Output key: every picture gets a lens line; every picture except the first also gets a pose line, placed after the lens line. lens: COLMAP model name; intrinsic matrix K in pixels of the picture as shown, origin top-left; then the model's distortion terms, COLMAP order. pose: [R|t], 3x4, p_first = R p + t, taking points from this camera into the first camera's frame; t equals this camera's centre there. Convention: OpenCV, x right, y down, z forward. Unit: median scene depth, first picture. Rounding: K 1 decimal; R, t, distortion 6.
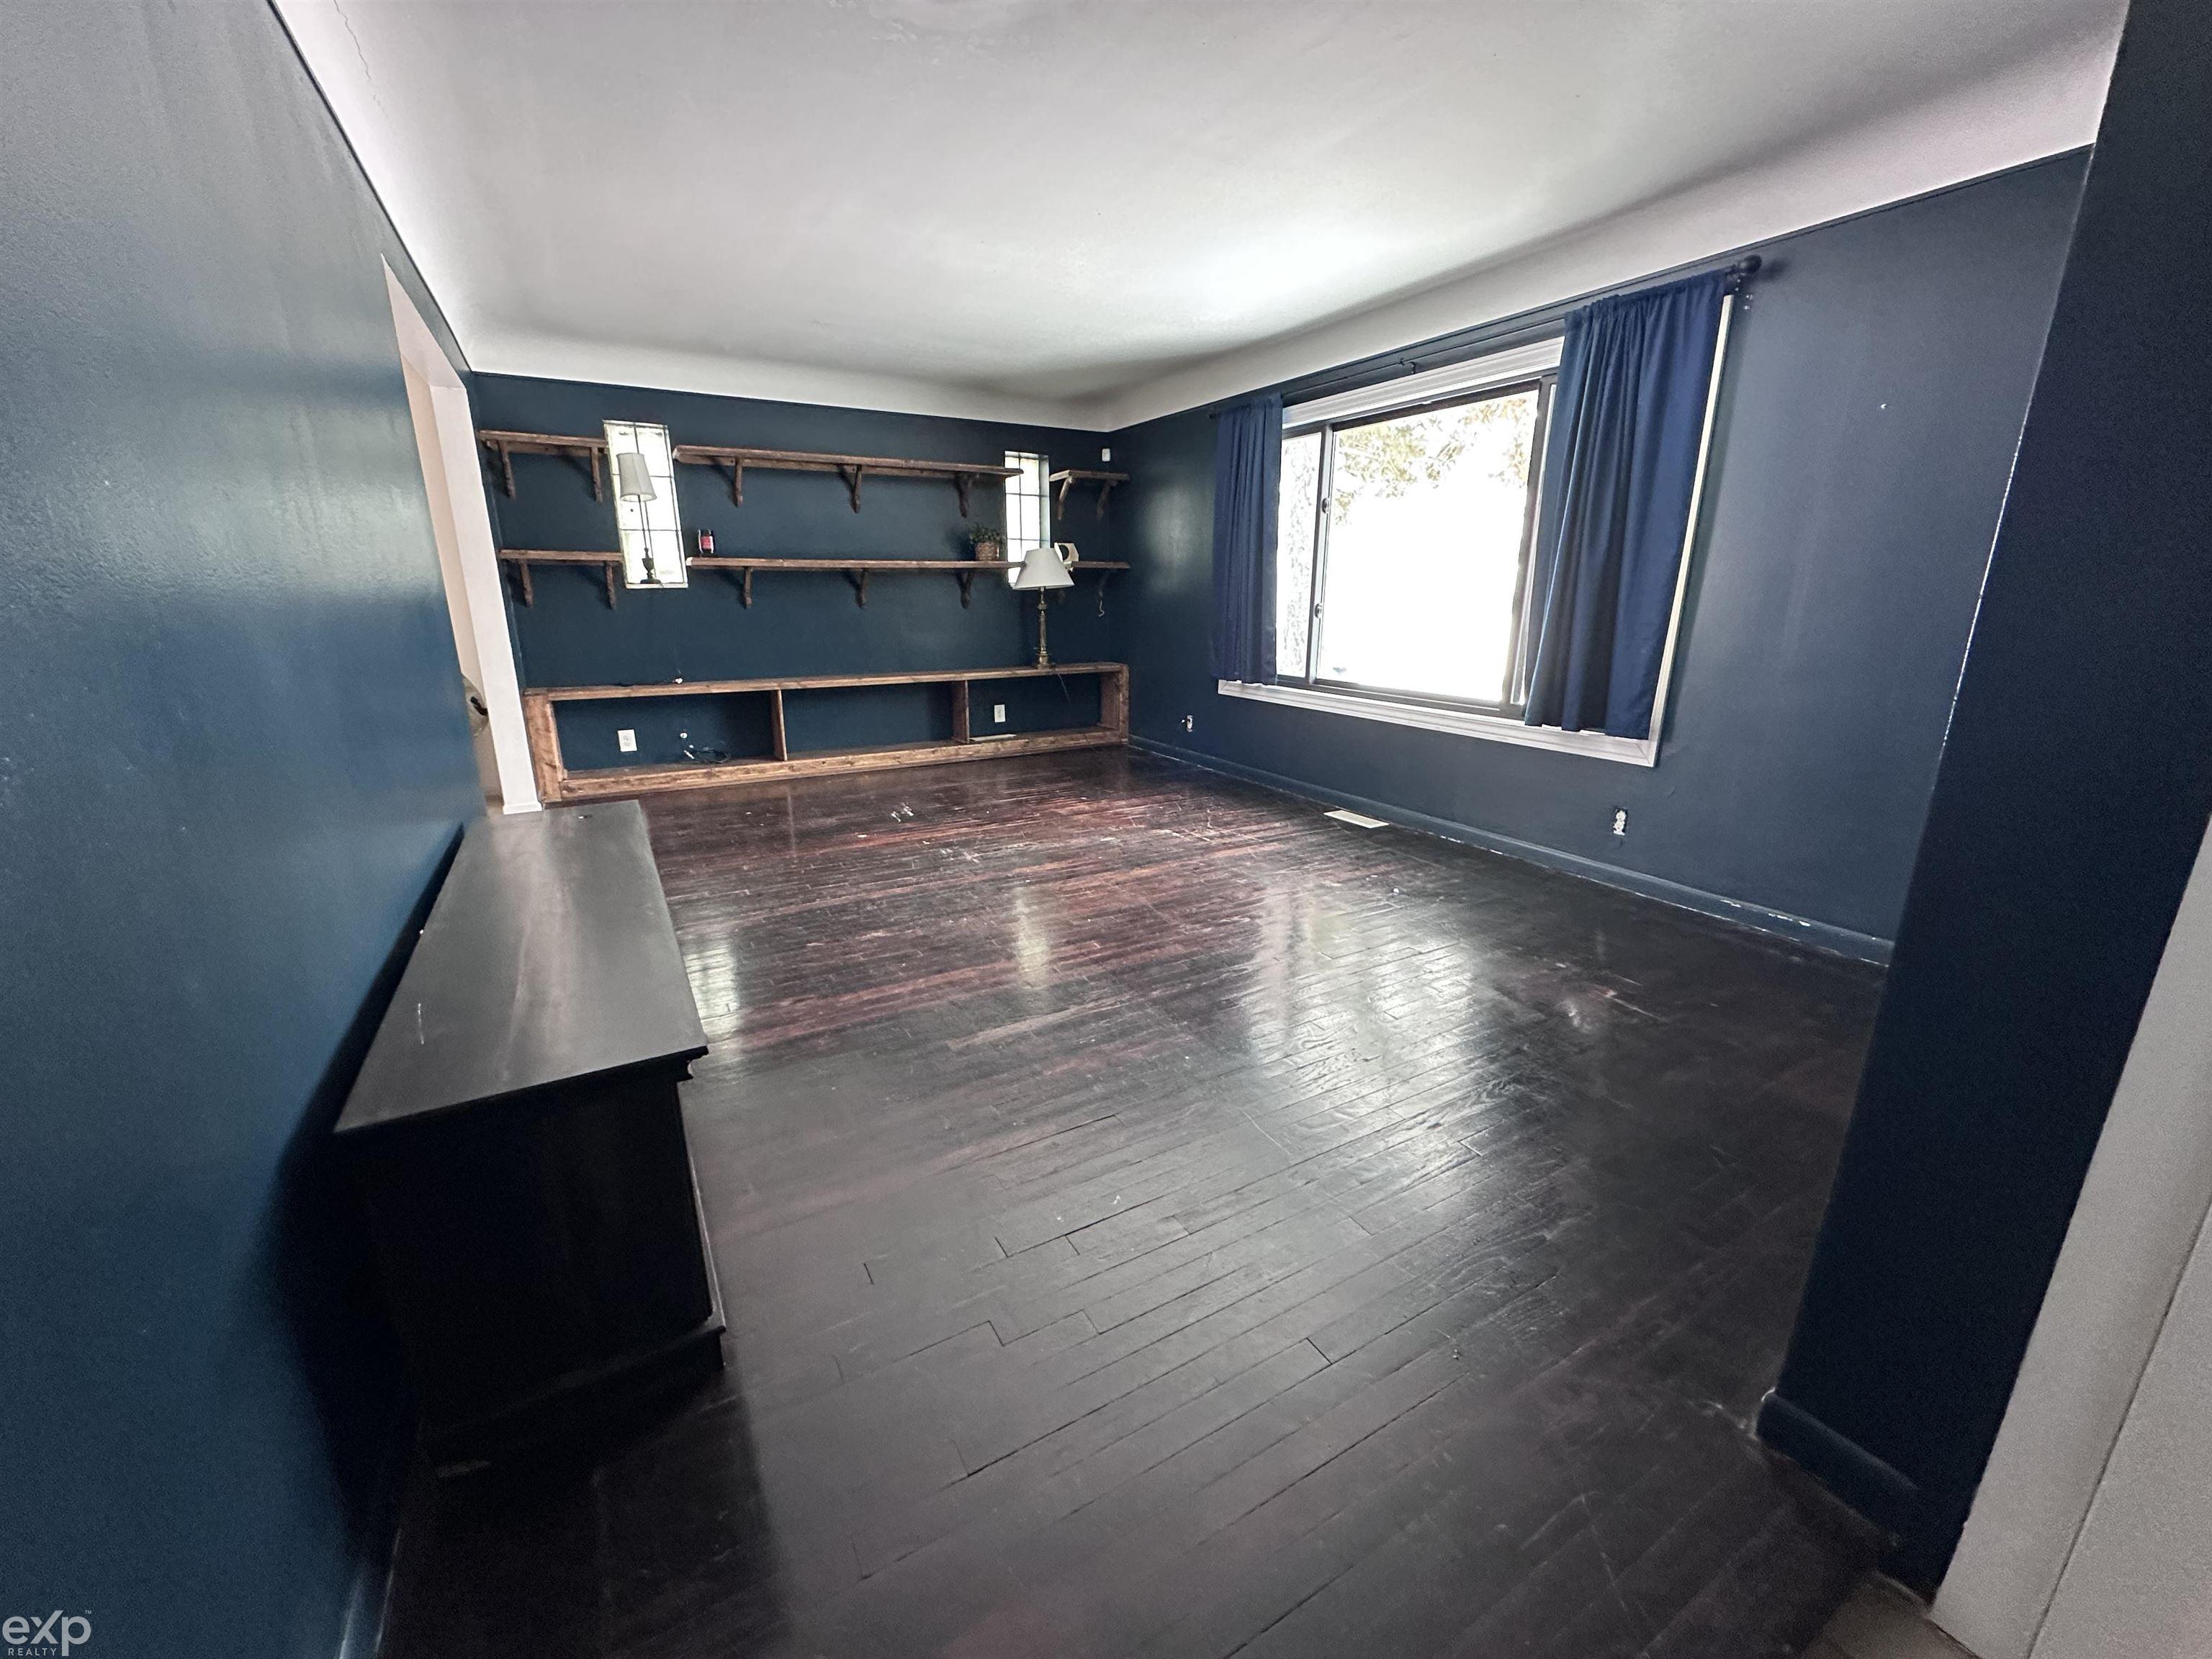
lens RADIAL K [[882.2, 0, 1108.6], [0, 882.2, 827.3], [0, 0, 1]] dist [-0.000160, 0.000016]
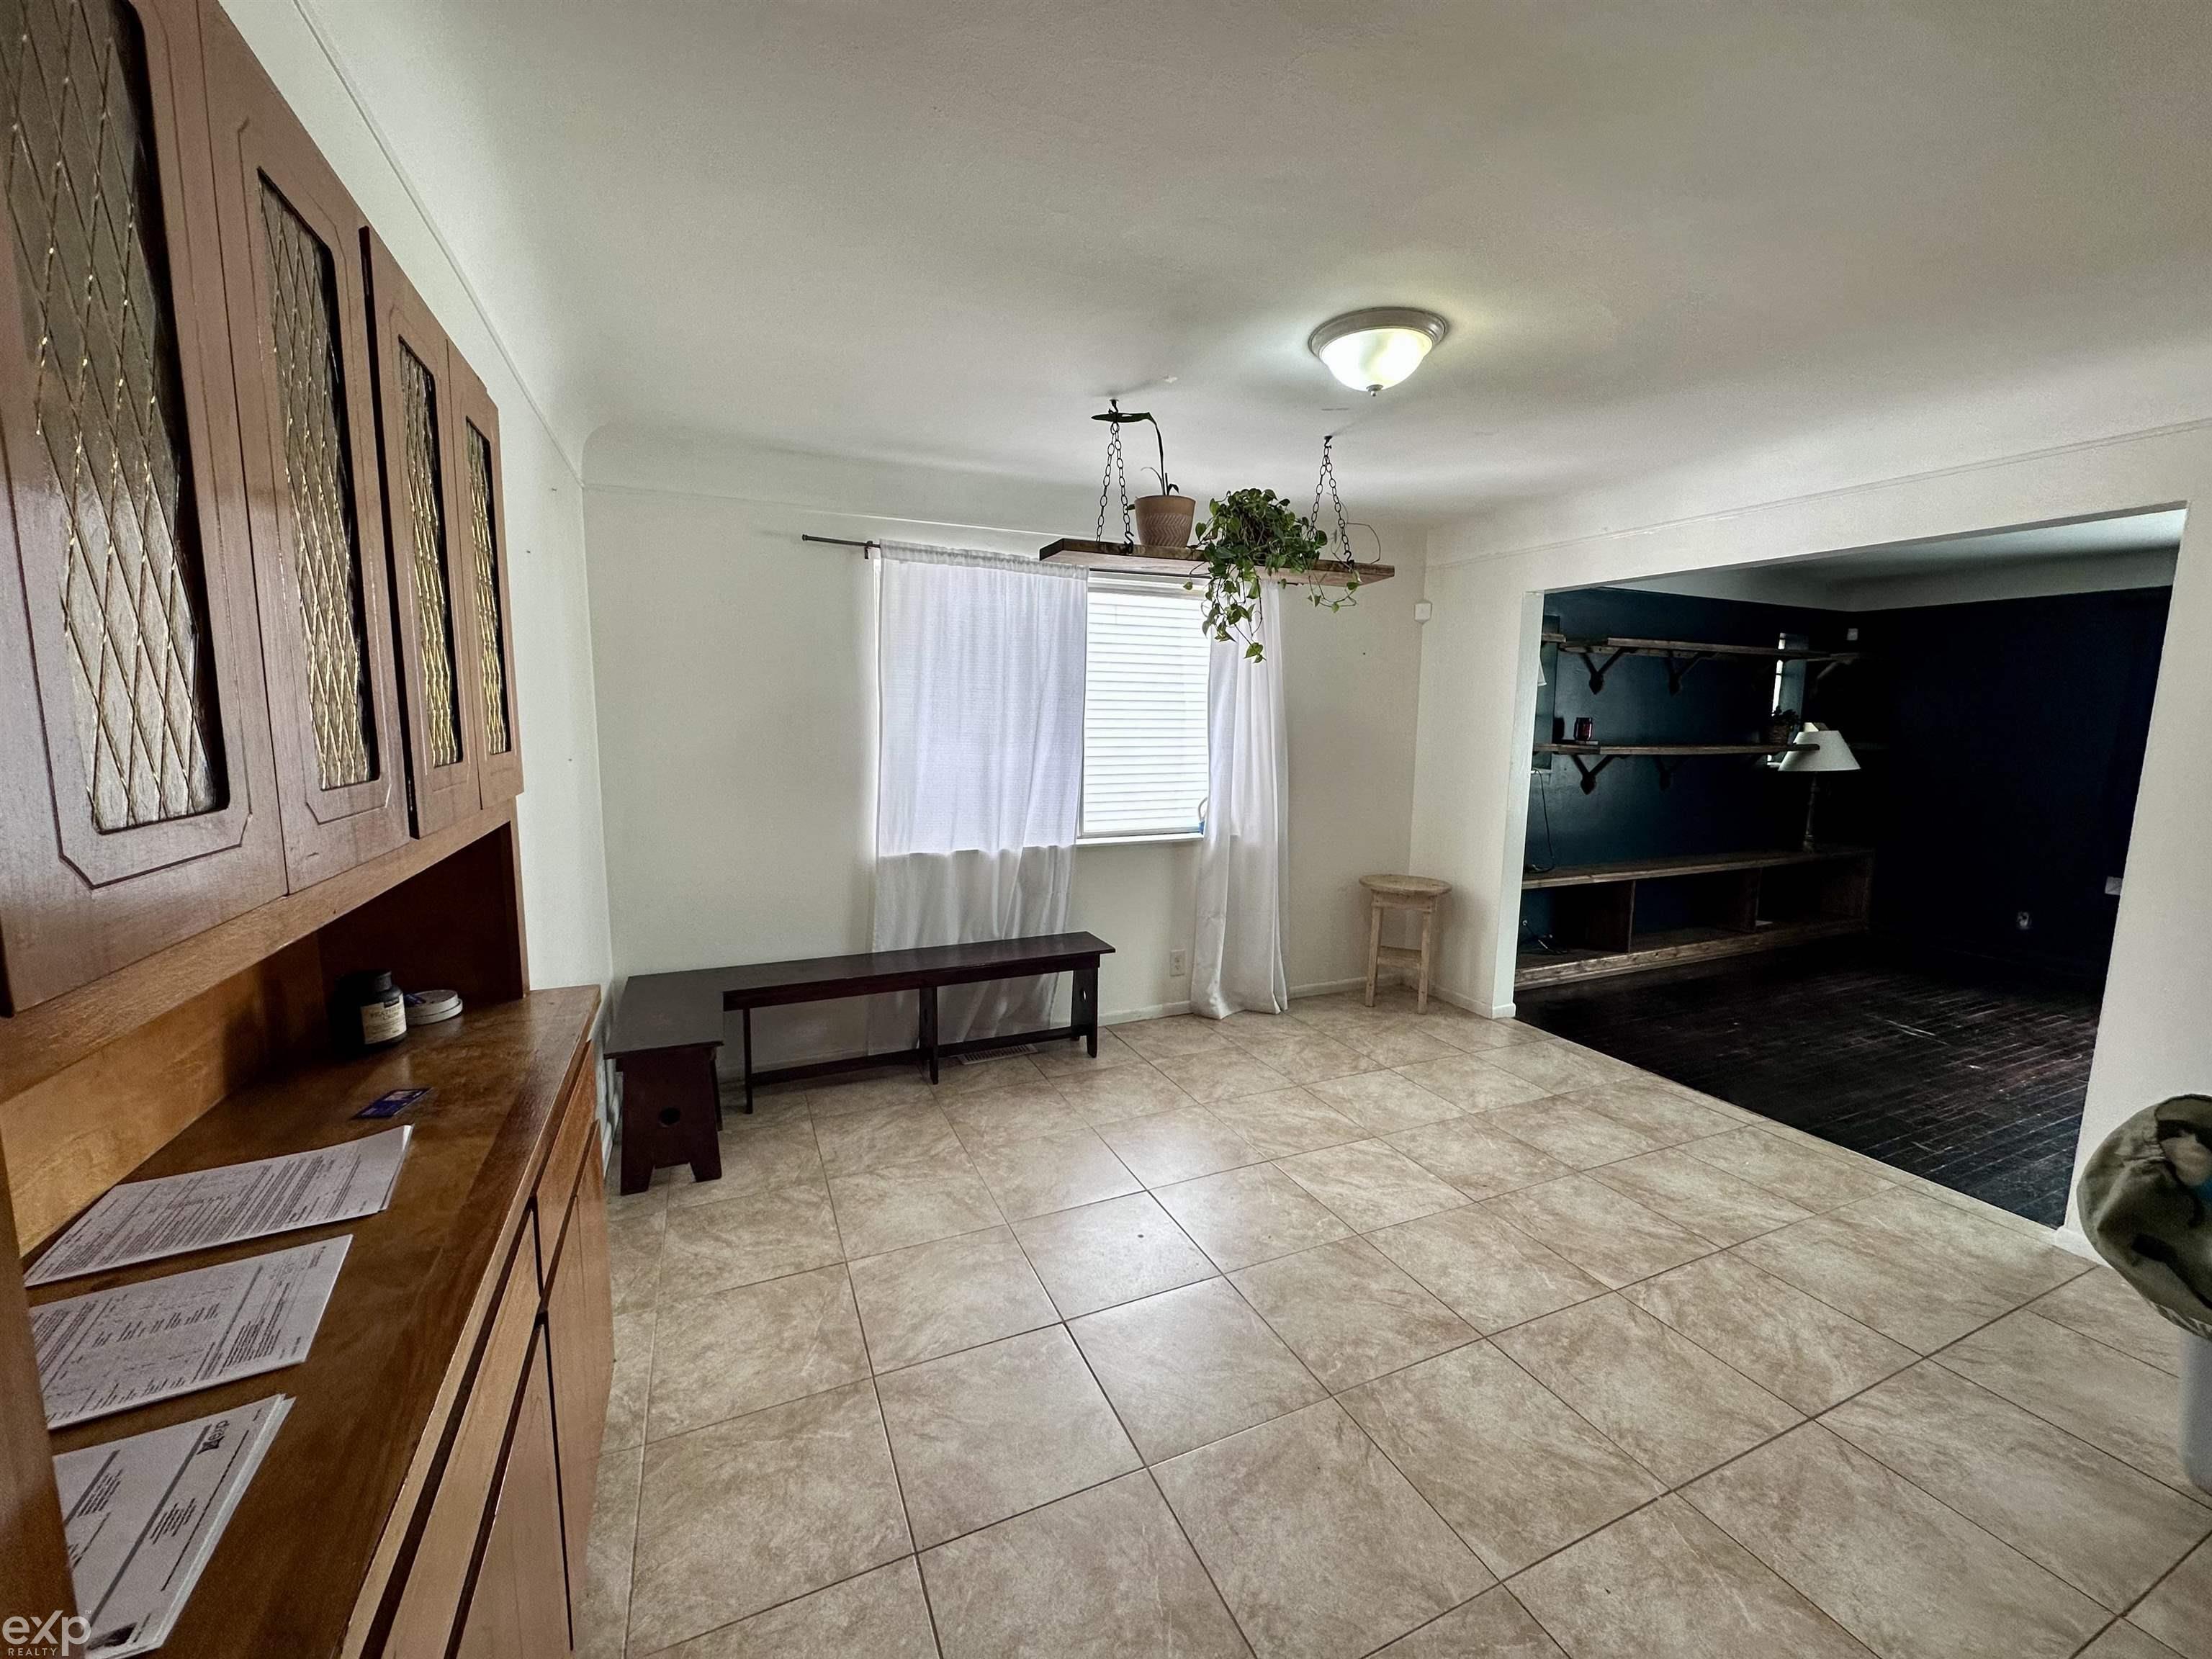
lens RADIAL K [[882.2, 0, 1104.7], [0, 882.2, 829.8], [0, 0, 1]] dist [-0.000160, 0.000016]
pose [[0.994667, 0.025422, -0.099960, -0.765166], [-0.038470, 0.990655, -0.130854, -0.055451], [0.095700, 0.134001, 0.986349, -0.004260]]
